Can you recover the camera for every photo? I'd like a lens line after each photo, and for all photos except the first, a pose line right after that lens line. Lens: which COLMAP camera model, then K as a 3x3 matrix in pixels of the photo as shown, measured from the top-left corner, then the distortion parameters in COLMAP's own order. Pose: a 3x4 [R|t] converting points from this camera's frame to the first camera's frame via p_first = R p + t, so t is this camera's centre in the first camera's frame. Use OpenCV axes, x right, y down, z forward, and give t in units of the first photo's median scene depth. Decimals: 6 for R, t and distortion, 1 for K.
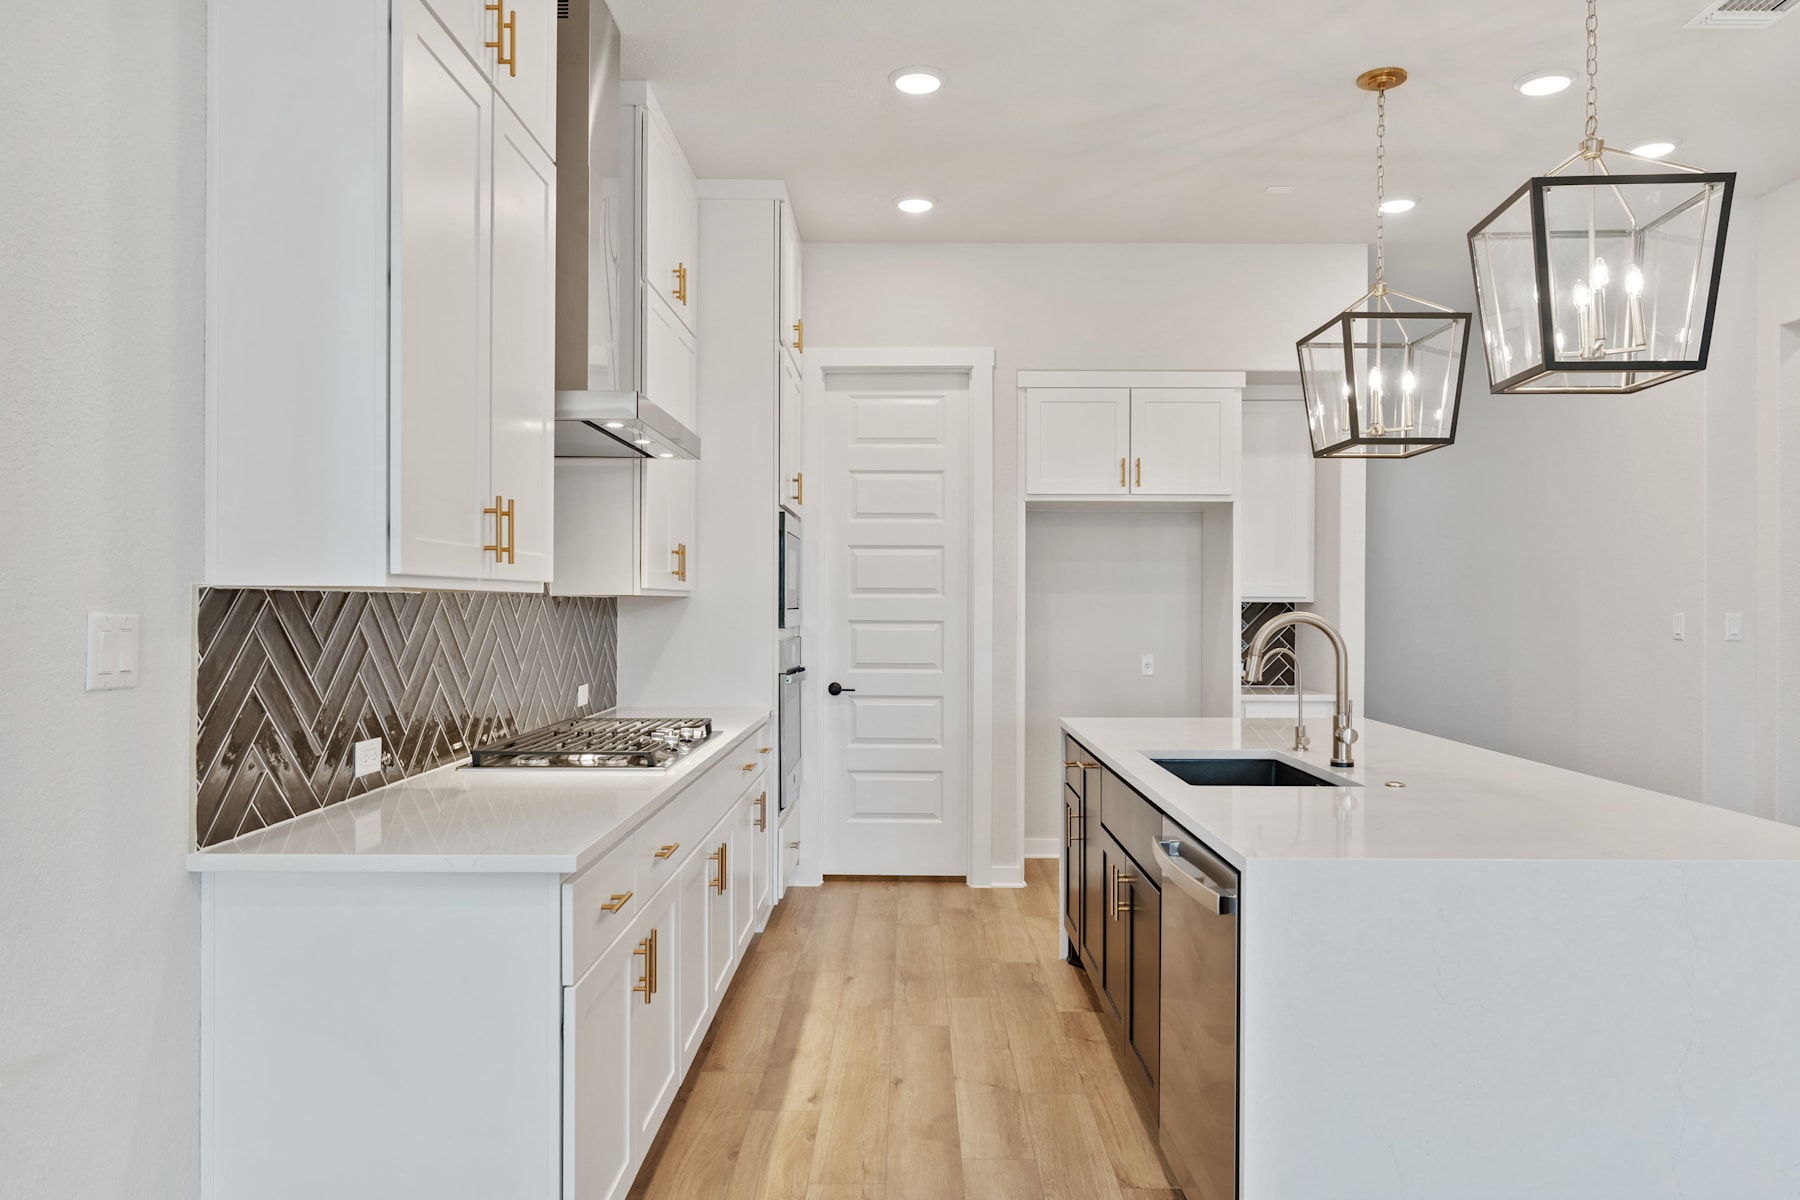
lens RADIAL K [[1218.5, 0, 890.7], [0, 1218.5, 620.9], [0, 0, 1]] dist [-0.007405, -0.002865]
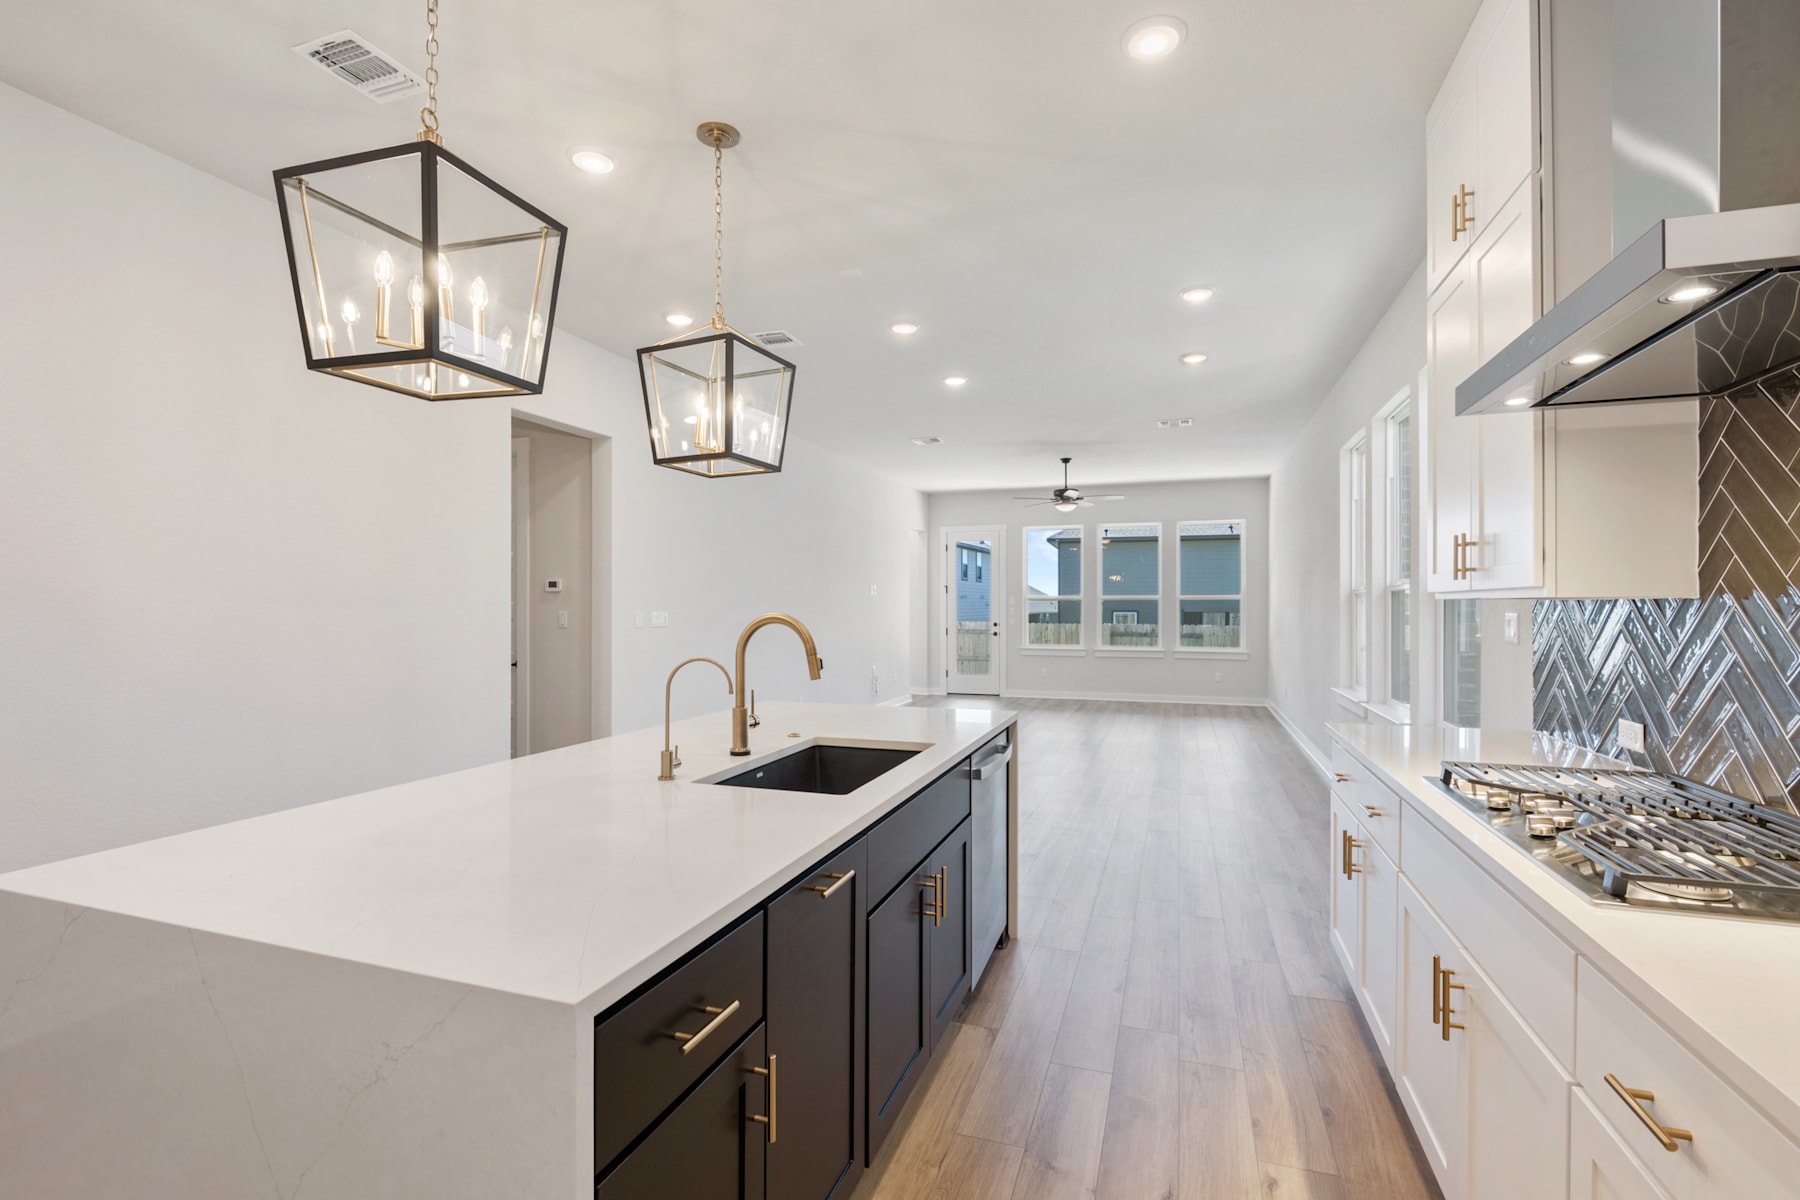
lens RADIAL K [[815.0, 0, 903.2], [0, 815.0, 602.8], [0, 0, 1]] dist [-0.001951, -0.004327]
pose [[-0.951983, -0.003428, 0.306131, 0.009955], [-0.000261, 0.999946, 0.010385, -0.023260], [-0.306150, 0.009807, -0.951933, 1.654232]]
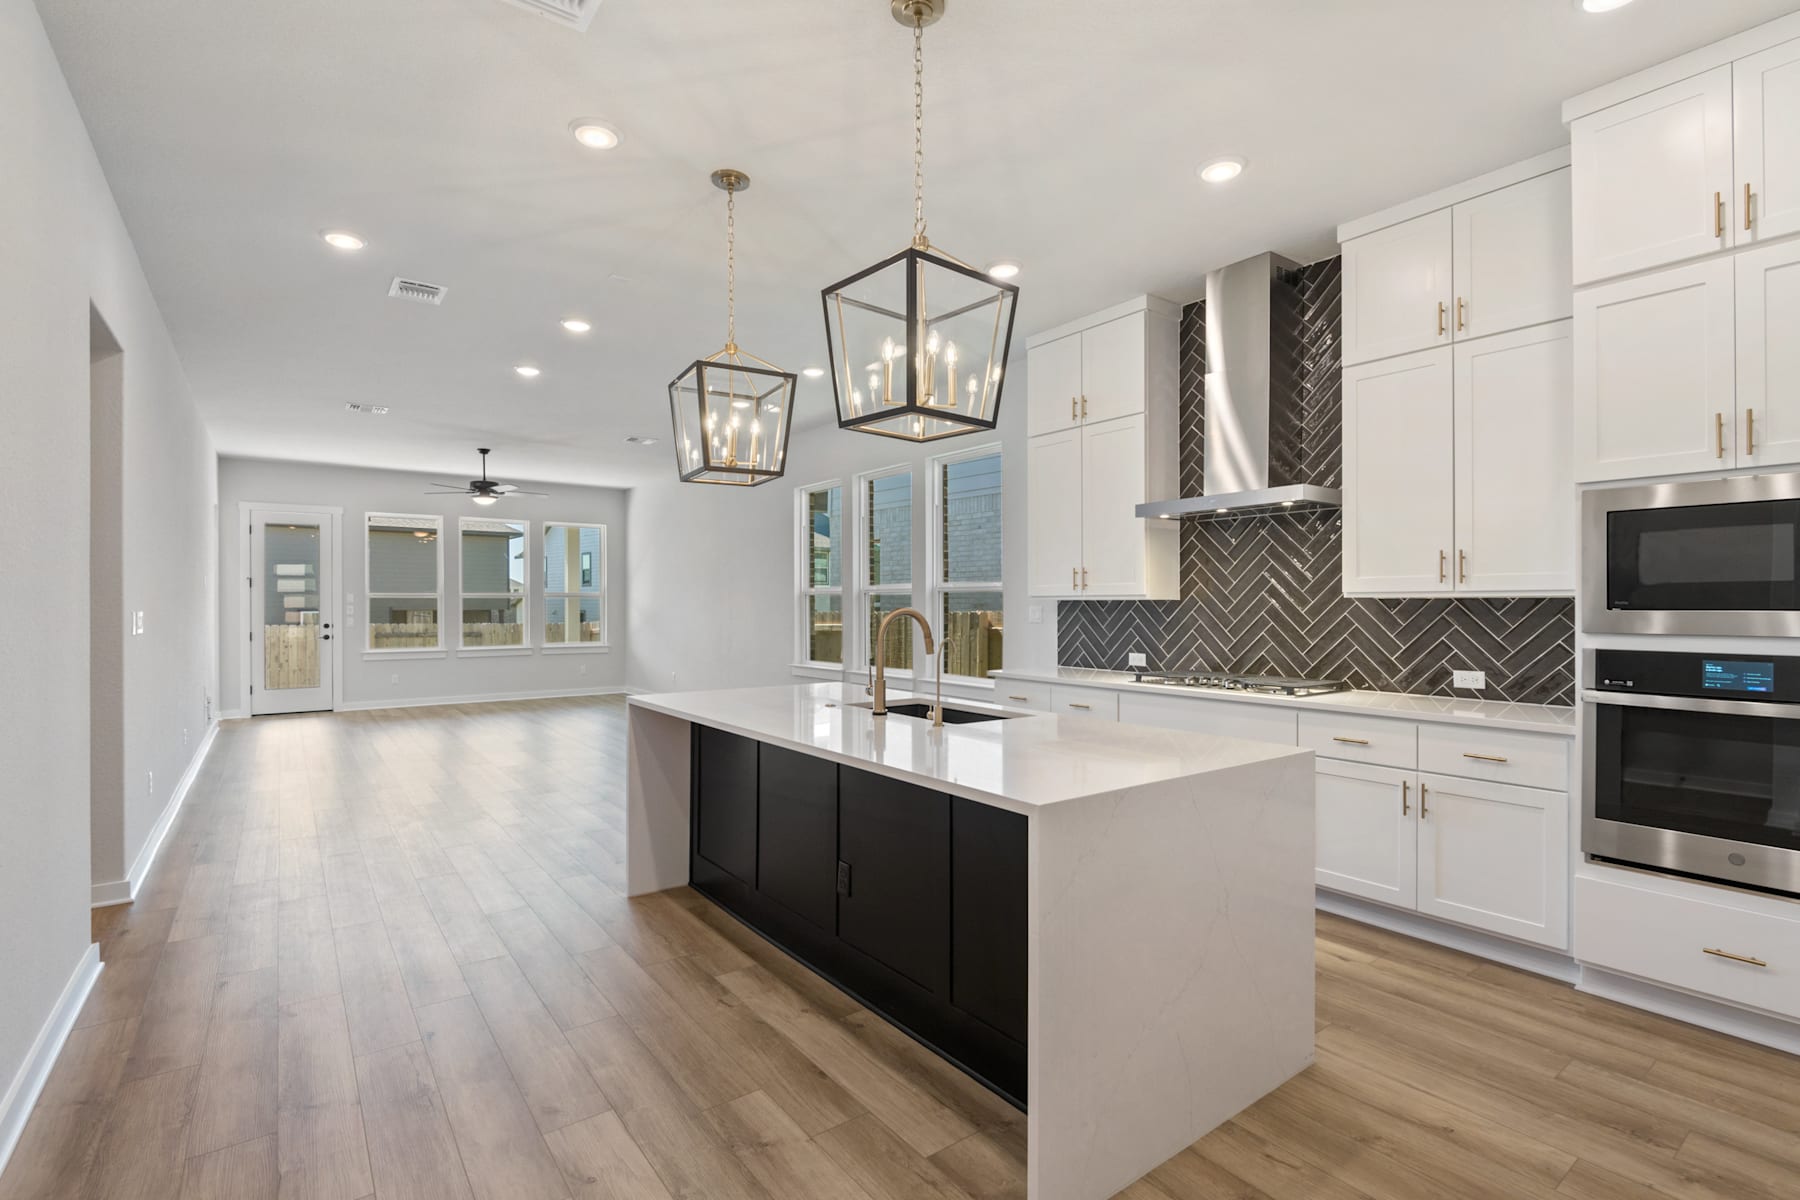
lens RADIAL K [[815.0, 0, 902.6], [0, 815.0, 603.7], [0, 0, 1]] dist [-0.001951, -0.004327]
pose [[-0.786525, -0.005031, -0.617539, 0.949165], [-0.012141, 0.999900, 0.007317, -0.018882], [0.617440, 0.013253, -0.786507, 1.770303]]
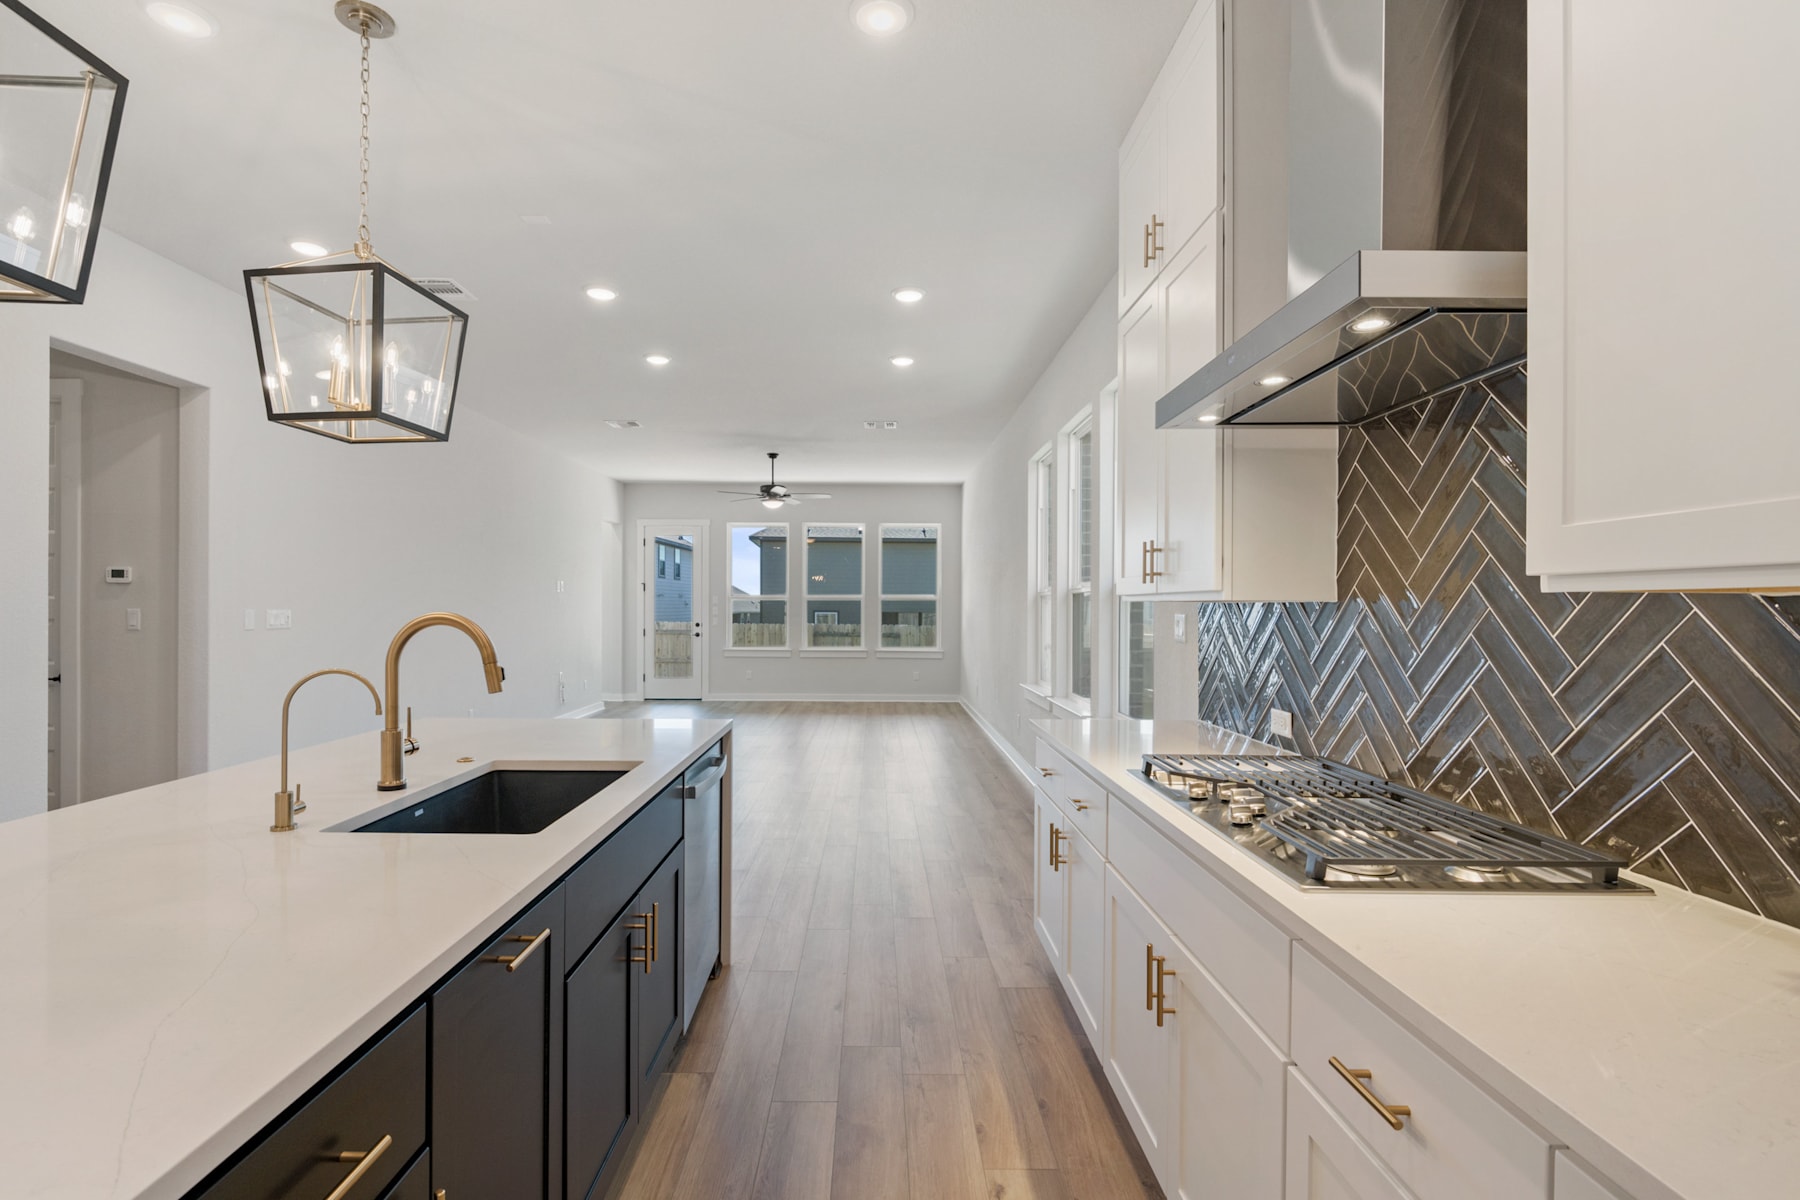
lens RADIAL K [[837.5, 0, 873.3], [0, 837.5, 610.3], [0, 0, 1]] dist [-0.002228, -0.005148]
pose [[-0.999858, -0.010448, -0.013208, 0.036512], [-0.010687, 0.999778, 0.018167, -0.022241], [0.013015, 0.018305, -0.999748, 1.606595]]
